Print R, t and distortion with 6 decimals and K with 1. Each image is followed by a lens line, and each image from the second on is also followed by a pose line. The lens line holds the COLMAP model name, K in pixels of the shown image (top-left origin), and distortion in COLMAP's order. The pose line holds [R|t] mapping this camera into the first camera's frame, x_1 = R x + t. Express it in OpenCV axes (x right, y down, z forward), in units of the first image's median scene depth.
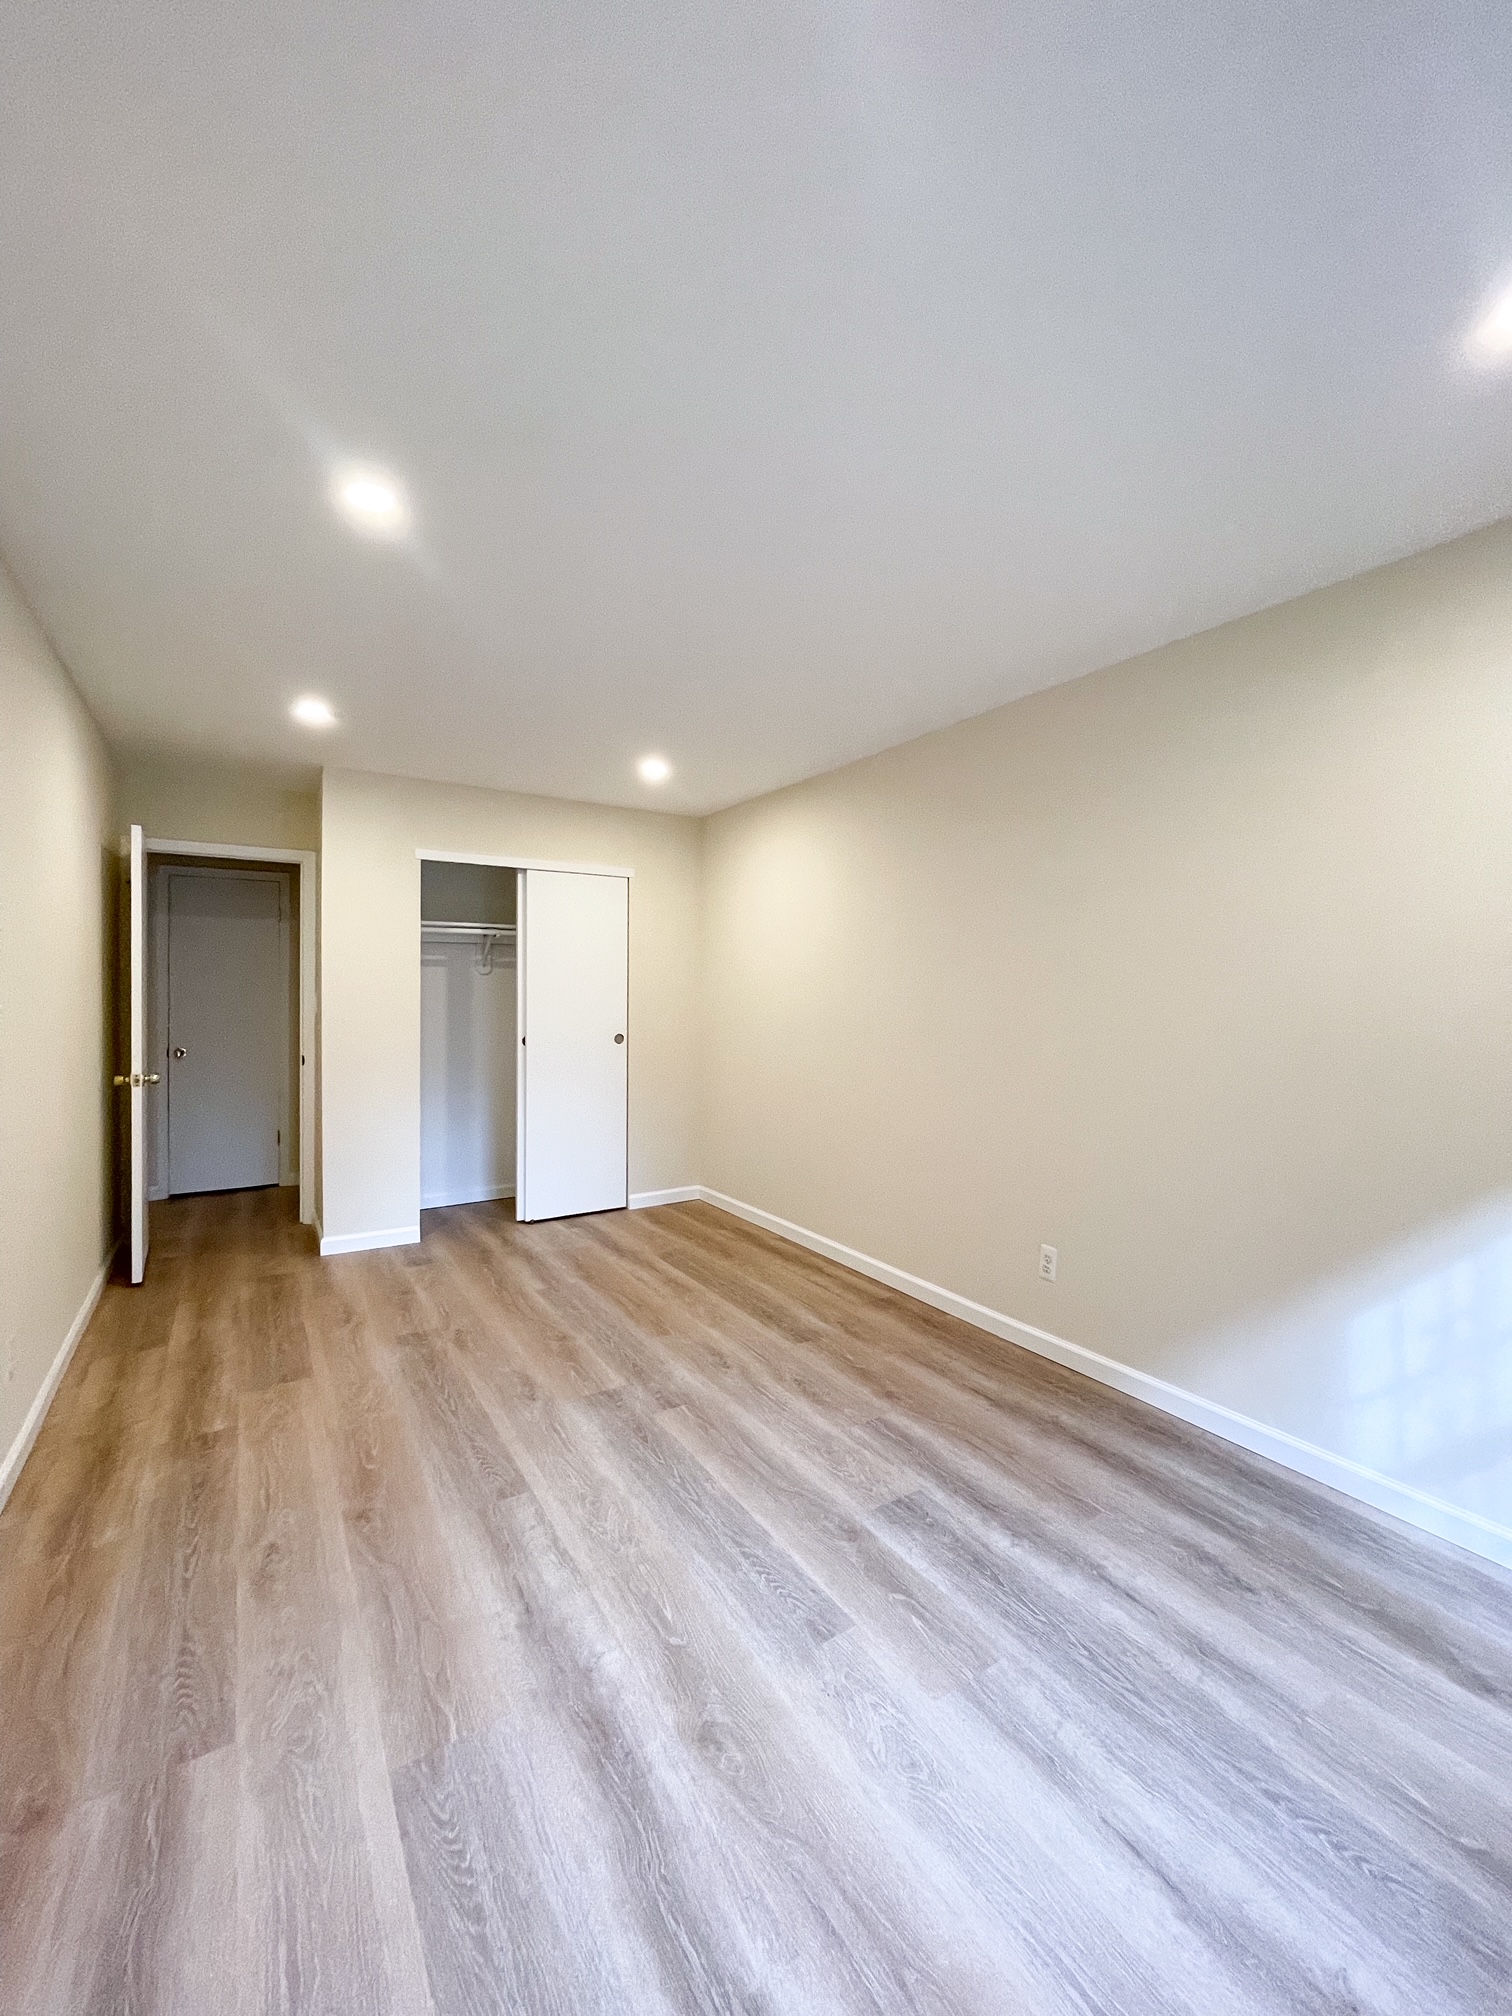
lens RADIAL K [[825.5, 0, 746.4], [0, 825.5, 996.1], [0, 0, 1]] dist [-0.003713, -0.000069]
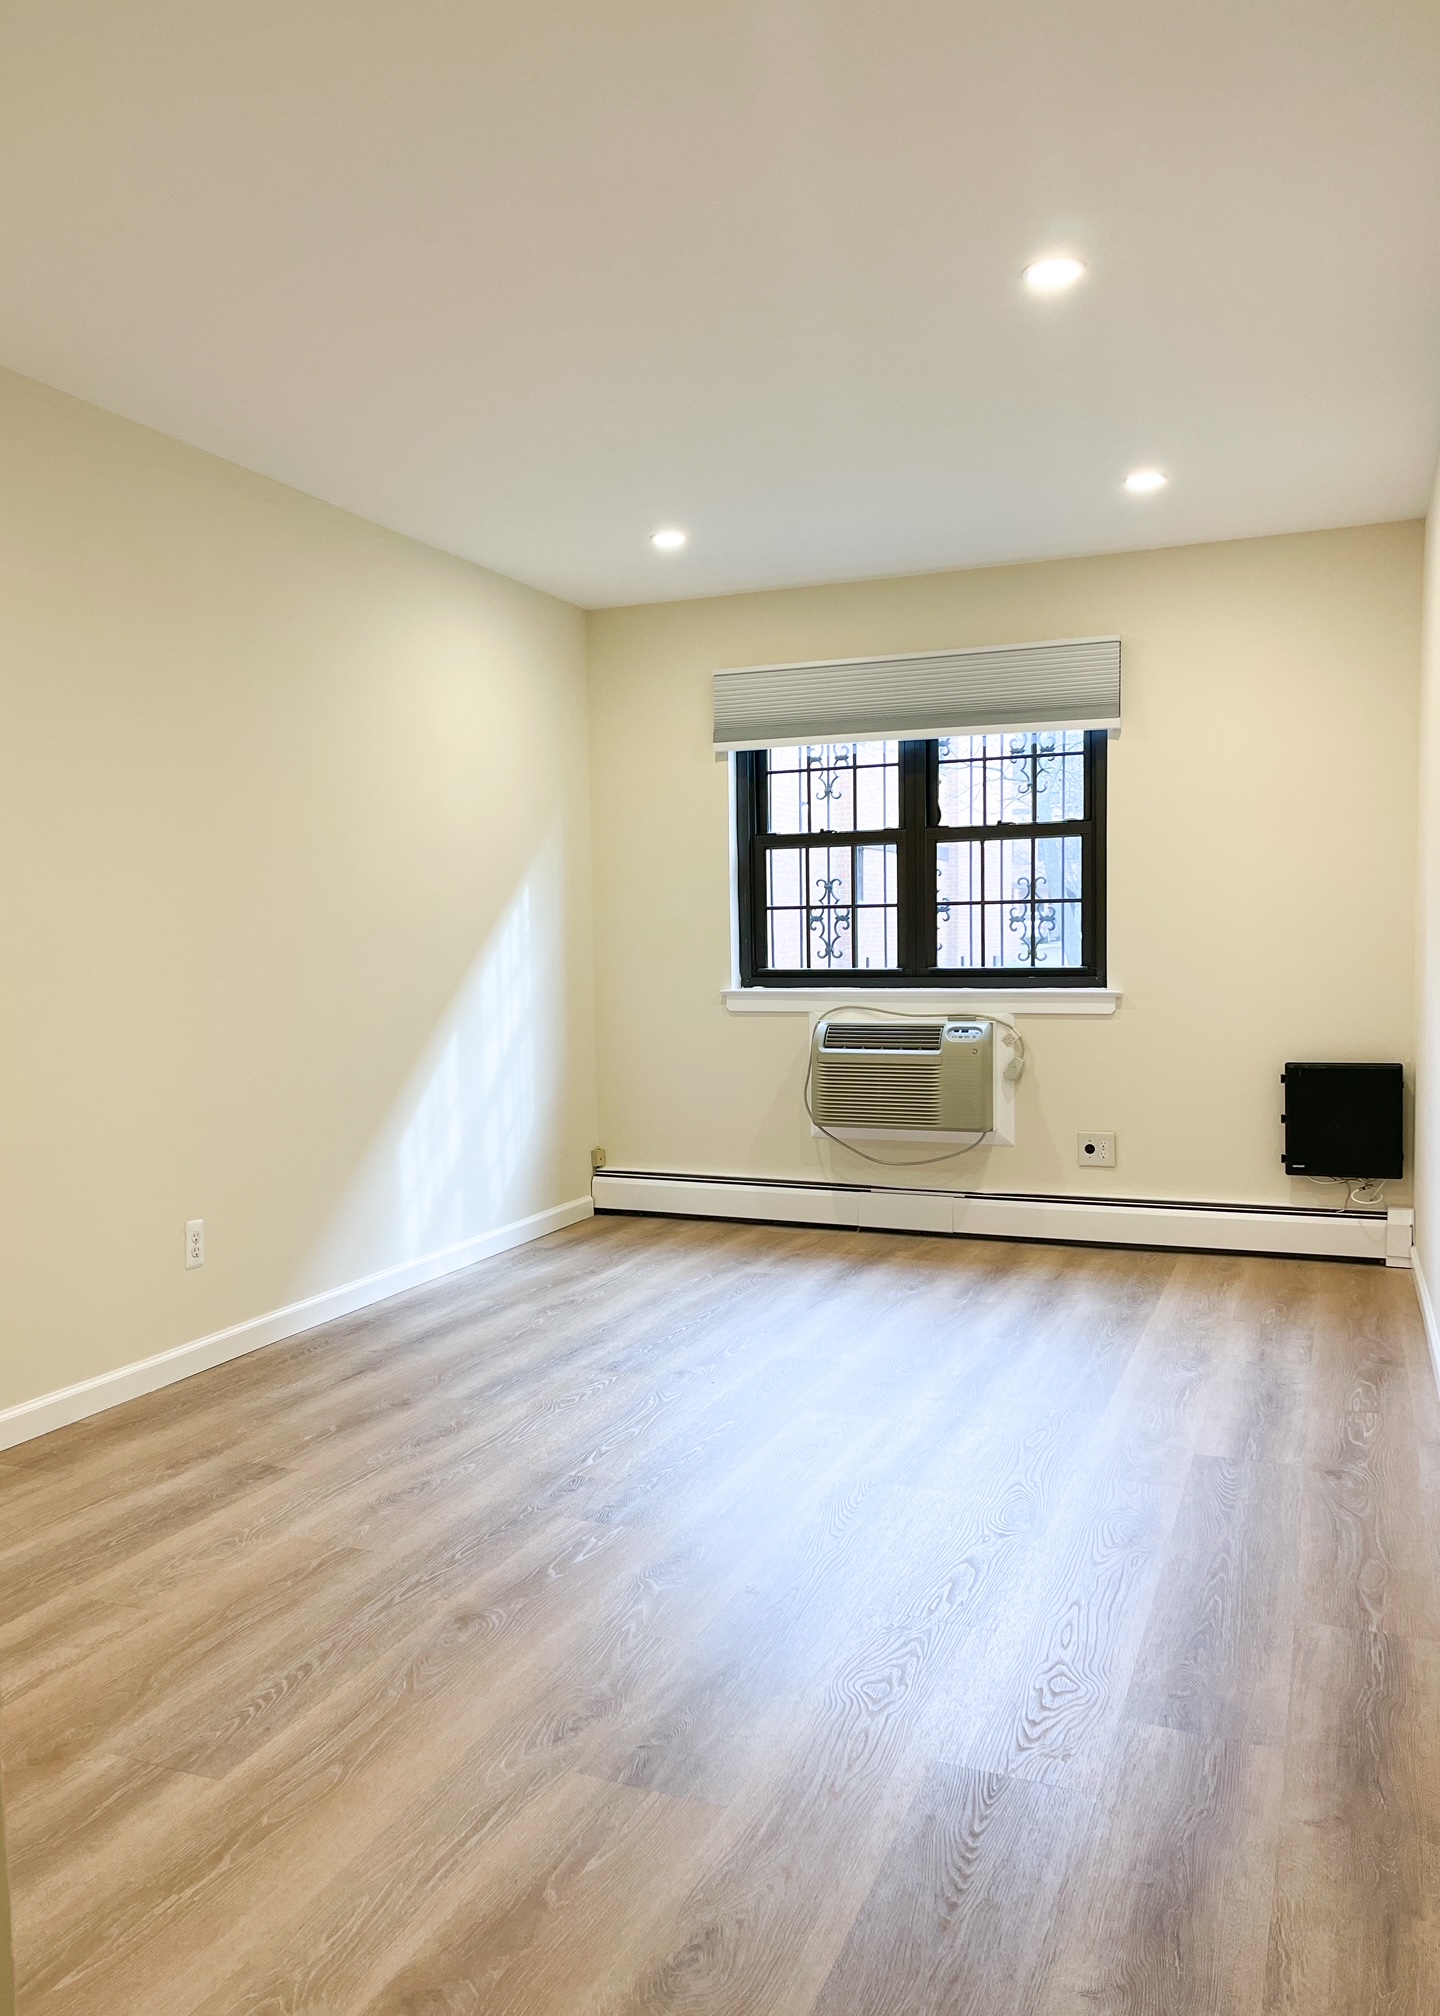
lens RADIAL K [[1519.1, 0, 715.4], [0, 1519.1, 1009.1], [0, 0, 1]] dist [0.006756, -0.002018]
pose [[-0.592155, -0.032922, 0.805151, -1.016513], [0.022504, 0.998100, 0.057362, 0.051336], [-0.805510, 0.052086, -0.590289, 1.461121]]
